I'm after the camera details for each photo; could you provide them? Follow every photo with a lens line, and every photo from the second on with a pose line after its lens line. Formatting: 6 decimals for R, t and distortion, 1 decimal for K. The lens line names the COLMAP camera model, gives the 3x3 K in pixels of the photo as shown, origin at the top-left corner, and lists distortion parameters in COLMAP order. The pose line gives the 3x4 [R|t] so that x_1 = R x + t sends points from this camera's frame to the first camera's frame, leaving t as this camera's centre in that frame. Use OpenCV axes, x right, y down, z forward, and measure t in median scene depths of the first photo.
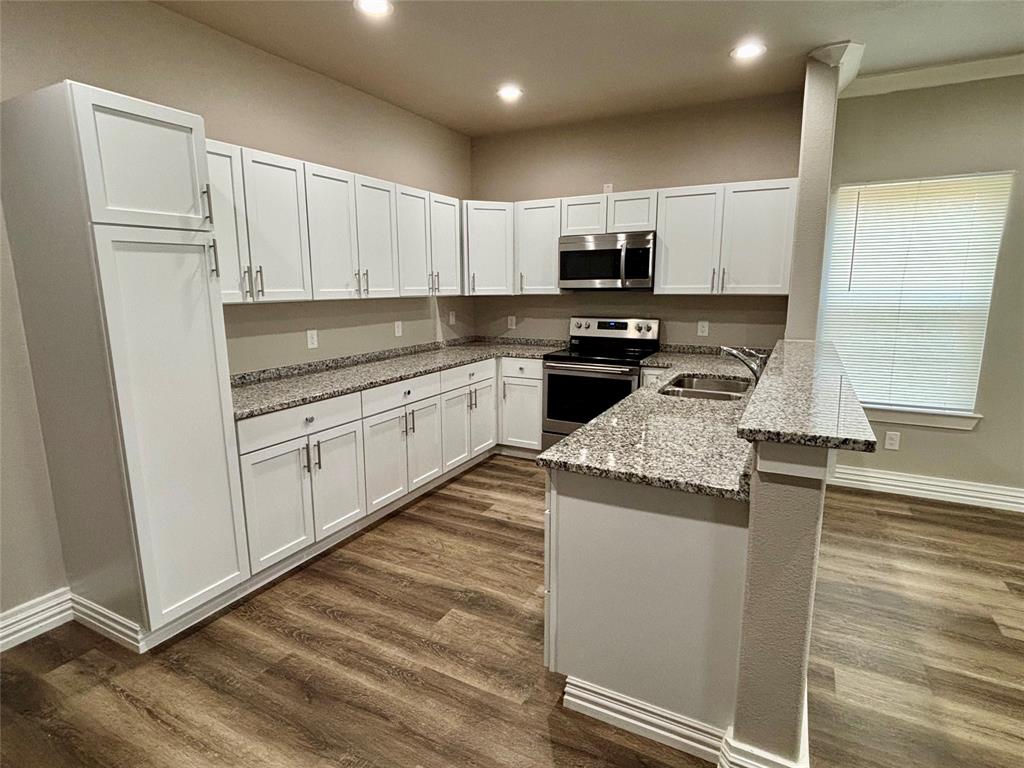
lens RADIAL K [[547.1, 0, 507.6], [0, 547.1, 382.7], [0, 0, 1]] dist [0.002316, -0.000990]
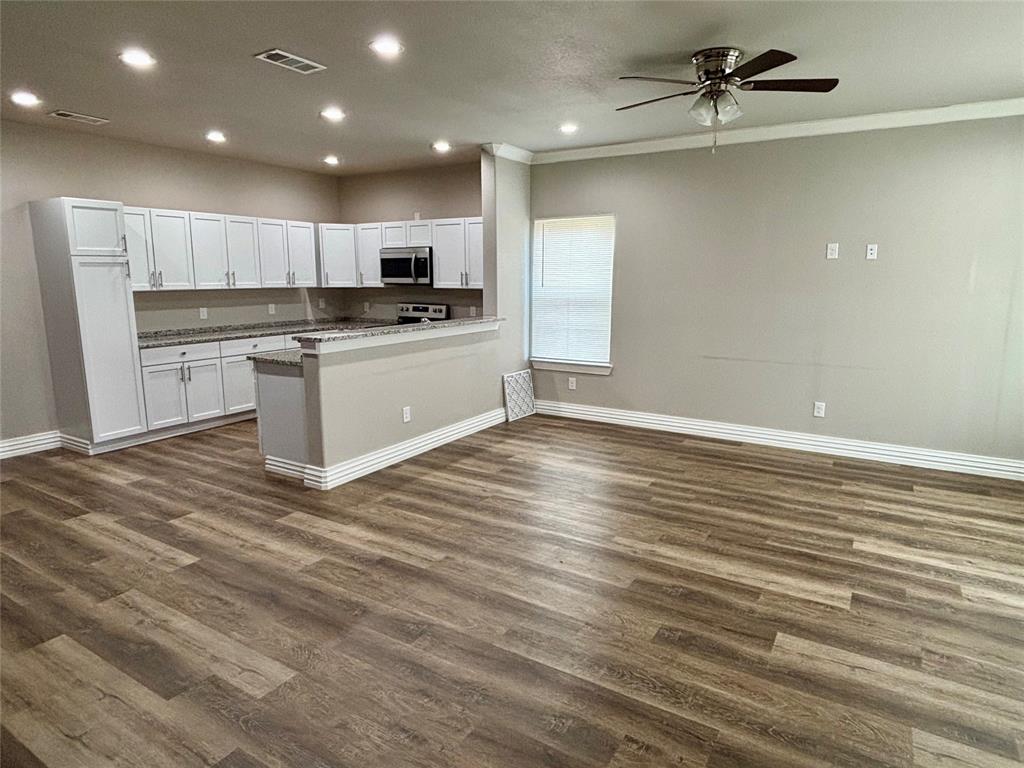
lens RADIAL K [[593.1, 0, 514.8], [0, 593.1, 382.0], [0, 0, 1]] dist [-0.028630, -0.001473]
pose [[0.999622, 0.015829, -0.022465, 0.613969], [-0.015848, 0.999874, -0.000692, 0.111950], [0.022452, 0.001048, 0.999747, -0.735570]]
